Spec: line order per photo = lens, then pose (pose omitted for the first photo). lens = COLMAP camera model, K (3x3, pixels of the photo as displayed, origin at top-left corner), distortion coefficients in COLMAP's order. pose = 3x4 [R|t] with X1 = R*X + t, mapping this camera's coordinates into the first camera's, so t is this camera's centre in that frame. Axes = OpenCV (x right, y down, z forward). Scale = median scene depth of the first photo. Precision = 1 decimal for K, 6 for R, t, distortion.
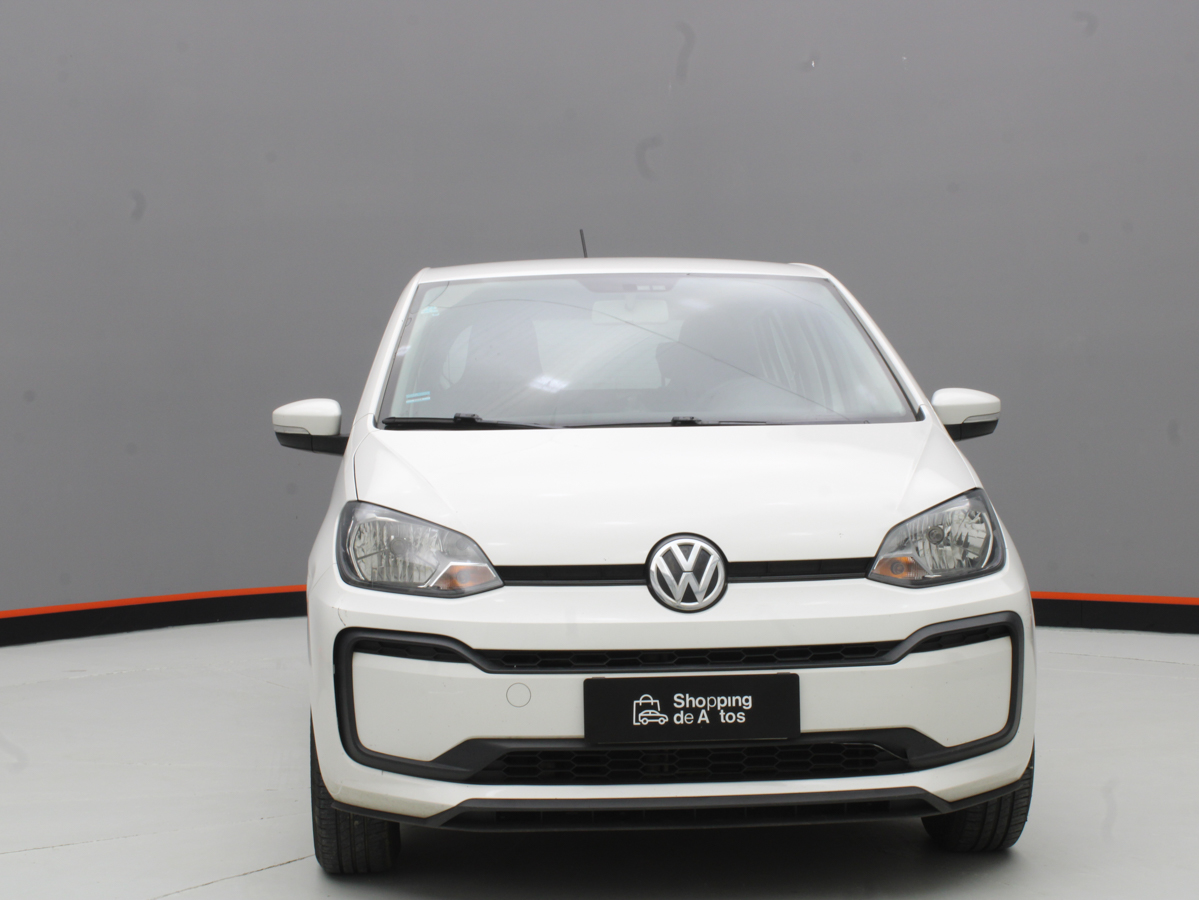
lens RADIAL K [[2018.4, 0, 599.5], [0, 2018.4, 450.0], [0, 0, 1]] dist [-0.035329, 0.062666]
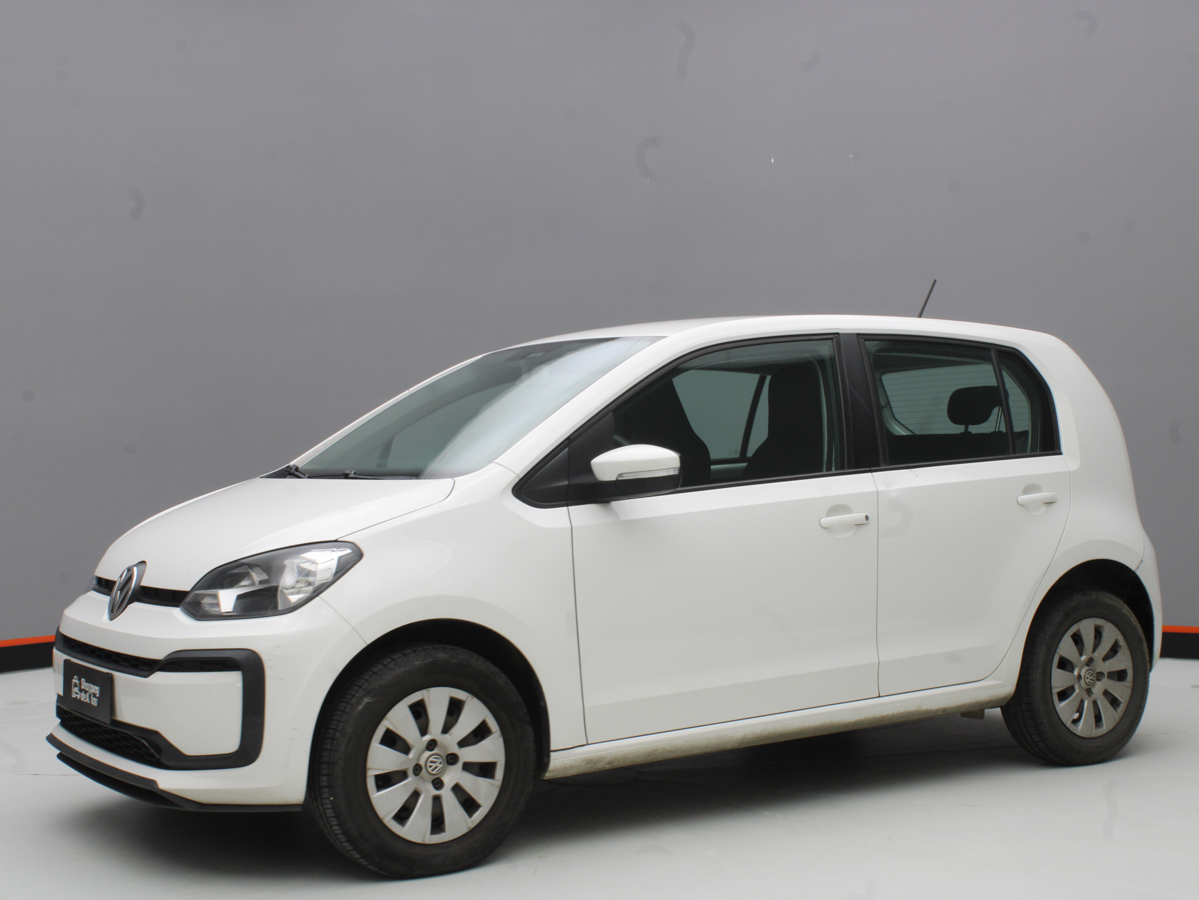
lens RADIAL K [[1758.6, 0, 599.5], [0, 1758.6, 450.0], [0, 0, 1]] dist [-0.067516, 0.020215]
pose [[0.488714, 0.008988, -0.872398, 1.220997], [-0.012858, 0.999913, 0.003099, -0.040060], [0.872349, 0.009703, 0.488787, 0.723649]]
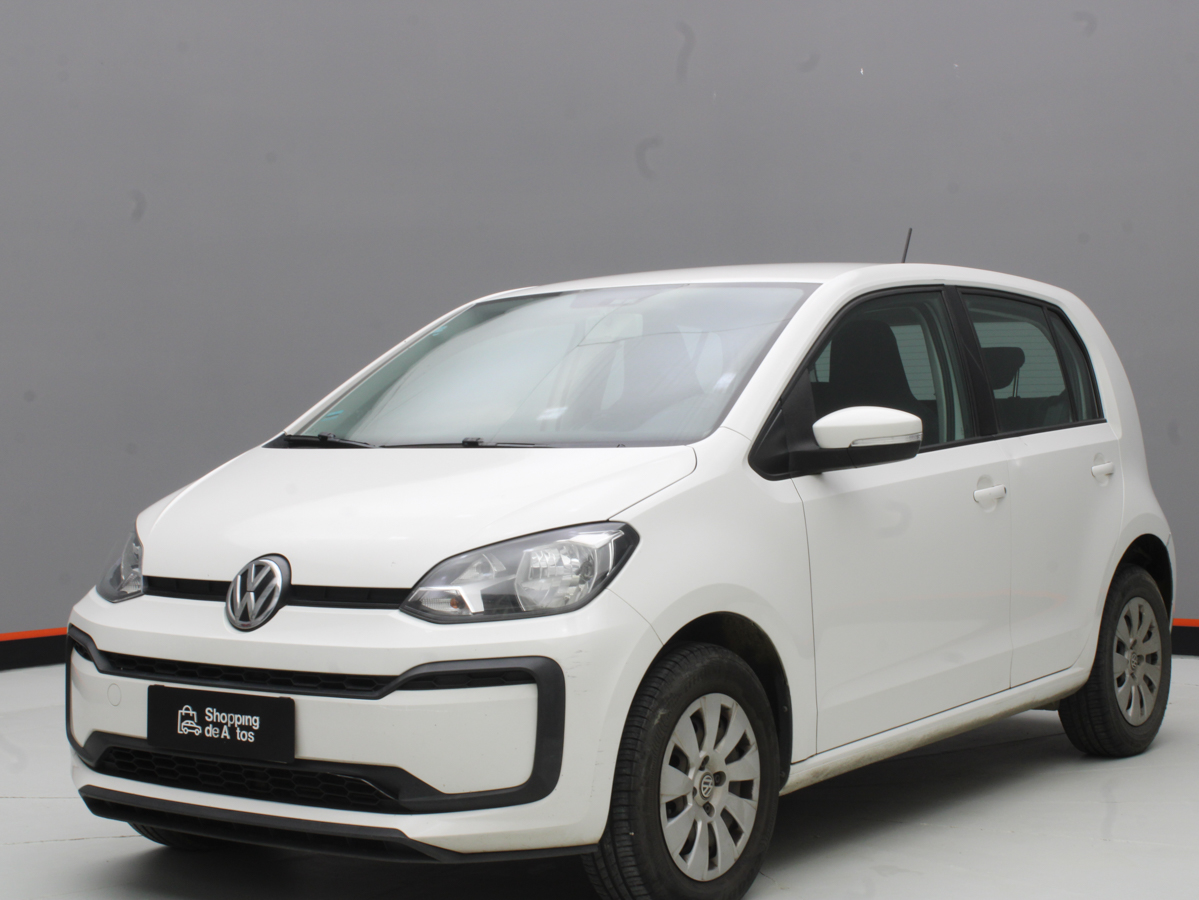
lens RADIAL K [[2072.4, 0, 599.5], [0, 2072.4, 450.0], [0, 0, 1]] dist [-0.020220, -0.021188]
pose [[0.770126, 0.015547, -0.637703, 0.866124], [-0.013742, 0.999875, 0.007780, -0.022729], [0.637744, 0.002772, 0.770243, 0.304792]]
